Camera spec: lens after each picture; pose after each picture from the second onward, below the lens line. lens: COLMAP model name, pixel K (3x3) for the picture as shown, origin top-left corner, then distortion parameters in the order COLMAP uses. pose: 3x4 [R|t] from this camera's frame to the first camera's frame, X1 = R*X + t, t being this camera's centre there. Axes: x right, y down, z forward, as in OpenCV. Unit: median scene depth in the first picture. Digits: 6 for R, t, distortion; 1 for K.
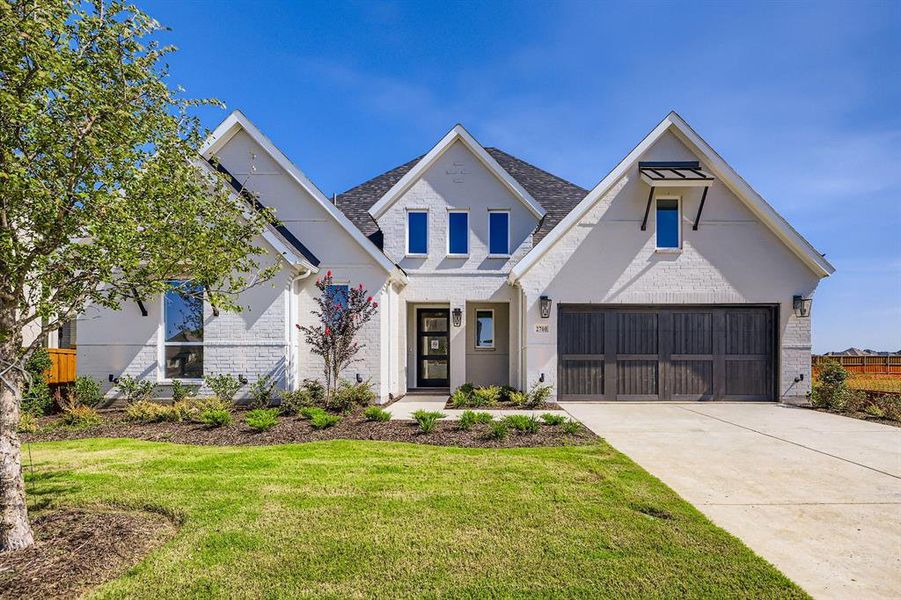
lens RADIAL K [[423.9, 0, 451.1], [0, 423.9, 304.7], [0, 0, 1]] dist [-0.001536, -0.000711]
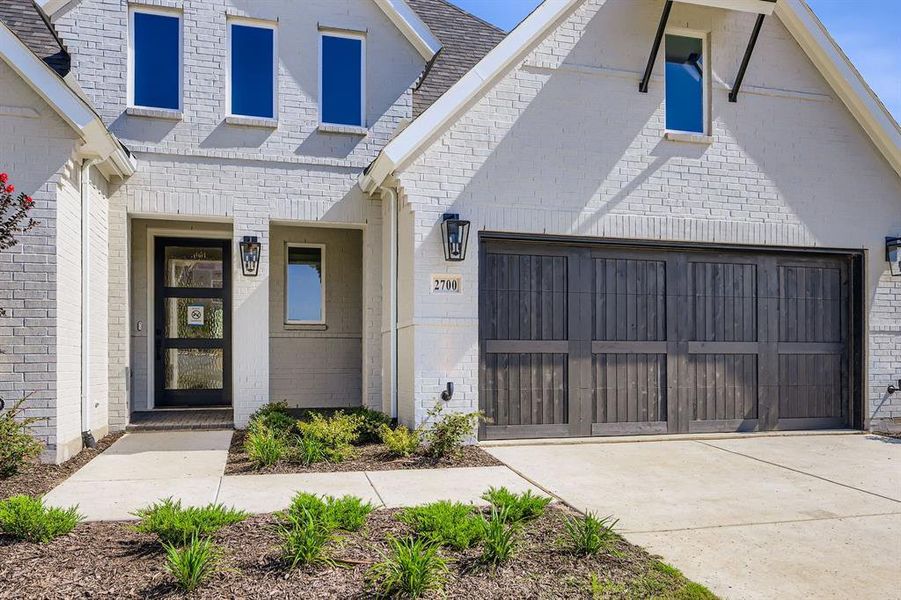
lens RADIAL K [[768.8, 0, 450.6], [0, 768.8, 329.5], [0, 0, 1]] dist [0.006632, -0.000988]
pose [[0.958691, 0.009957, 0.284276, -0.016503], [-0.040818, 0.993859, 0.102845, 0.018255], [-0.281506, -0.110201, 0.953210, 0.190429]]
